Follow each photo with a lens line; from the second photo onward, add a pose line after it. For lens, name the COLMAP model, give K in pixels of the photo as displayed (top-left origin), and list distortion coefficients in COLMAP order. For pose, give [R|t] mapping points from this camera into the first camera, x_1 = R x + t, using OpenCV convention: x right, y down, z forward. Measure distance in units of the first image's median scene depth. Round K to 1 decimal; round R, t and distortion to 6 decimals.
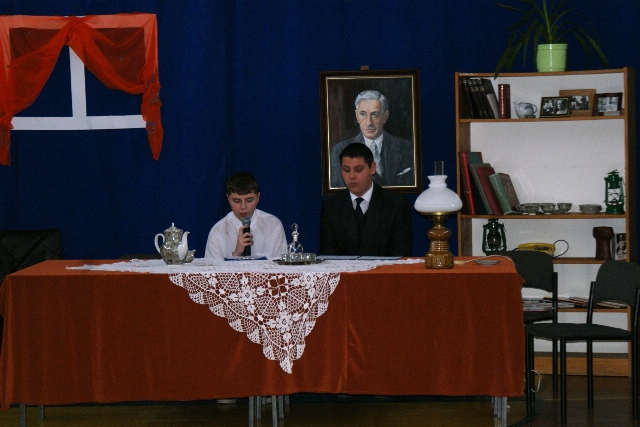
lens RADIAL K [[1902.4, 0, 311.9], [0, 1902.4, 195.8], [0, 0, 1]] dist [0.122294, 0.000000]
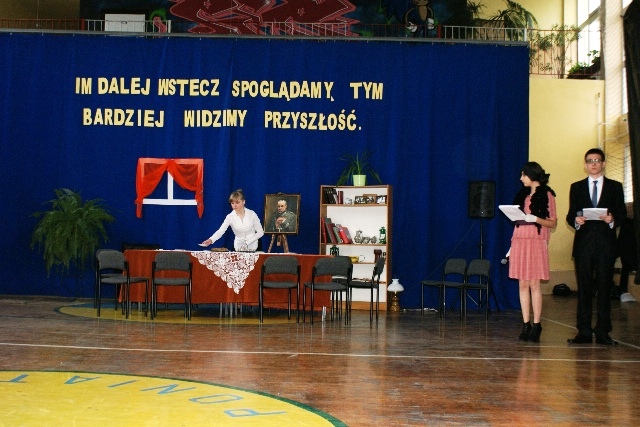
lens RADIAL K [[837.0, 0, 313.5], [0, 837.0, 212.3], [0, 0, 1]] dist [-0.068848, 0.000000]
pose [[0.999236, 0.039017, -0.002246, 0.070219], [-0.039068, 0.995757, -0.083313, 0.061248], [-0.001014, 0.083337, 0.996521, -0.076217]]
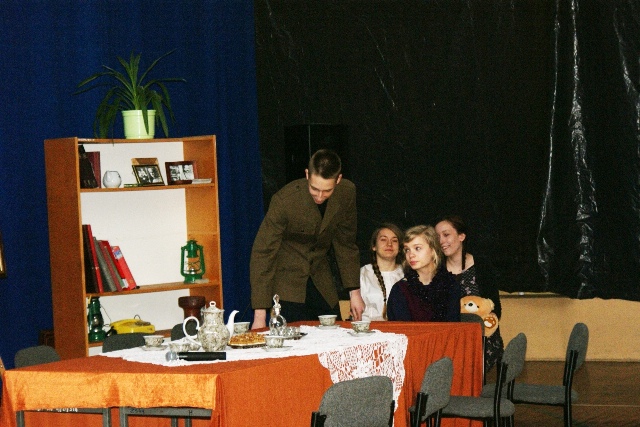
lens RADIAL K [[1902.4, 0, 319.6], [0, 1902.4, 210.2], [0, 0, 1]] dist [0.122294, 0.000000]
pose [[0.424294, -0.015530, 0.905391, -0.705149], [0.066620, 0.997679, -0.014107, -0.009806], [-0.903070, 0.066303, 0.424344, 0.516766]]
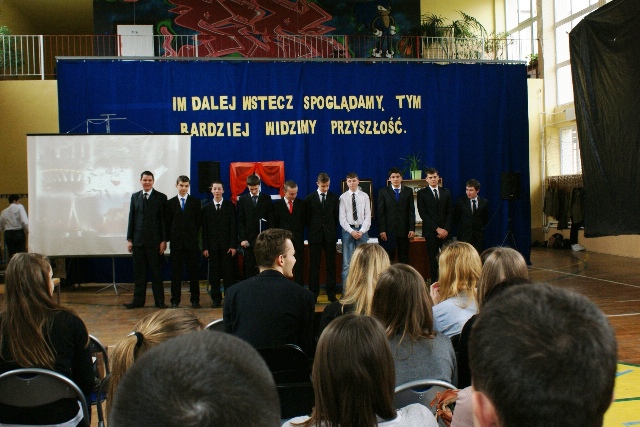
lens RADIAL K [[742.8, 0, 319.2], [0, 742.8, 216.7], [0, 0, 1]] dist [-0.088740, 0.000000]
pose [[0.981352, -0.019002, 0.191279, -0.270131], [0.022606, 0.999605, -0.016676, 0.014007], [-0.190887, 0.020689, 0.981394, -0.176748]]
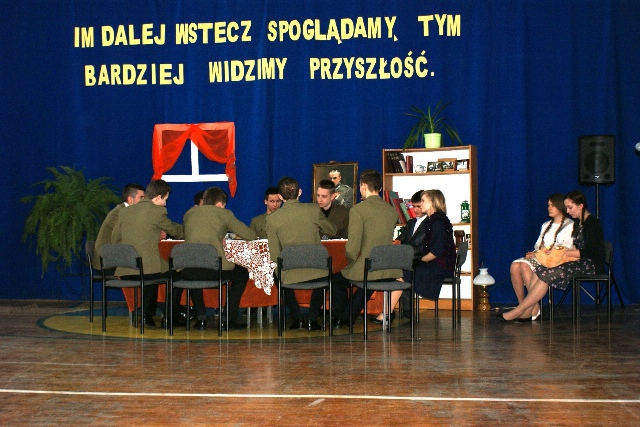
lens RADIAL K [[890.0, 0, 318.0], [0, 890.0, 215.6], [0, 0, 1]] dist [-0.040825, 0.000000]
pose [[0.995294, 0.007809, -0.096584, 0.098098], [-0.012920, 0.998542, -0.052404, 0.049344], [0.096034, 0.053406, 0.993944, 0.115230]]
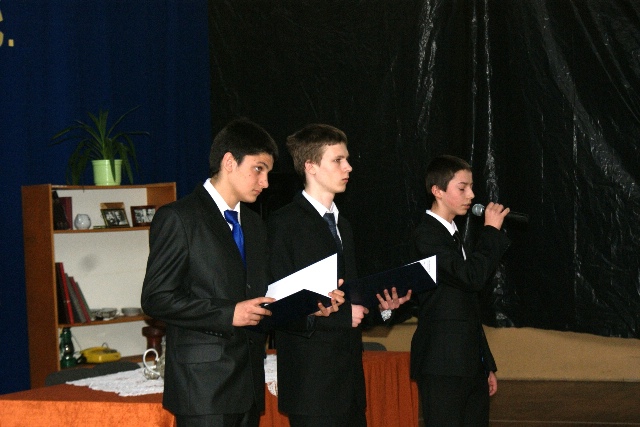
lens RADIAL K [[1588.2, 0, 320.7], [0, 1588.2, 215.2], [0, 0, 1]] dist [0.110944, 0.000000]
pose [[0.389266, 0.002548, 0.921122, -0.652941], [0.066298, 0.997325, -0.030776, -0.013056], [-0.918736, 0.073049, 0.388056, 0.546656]]
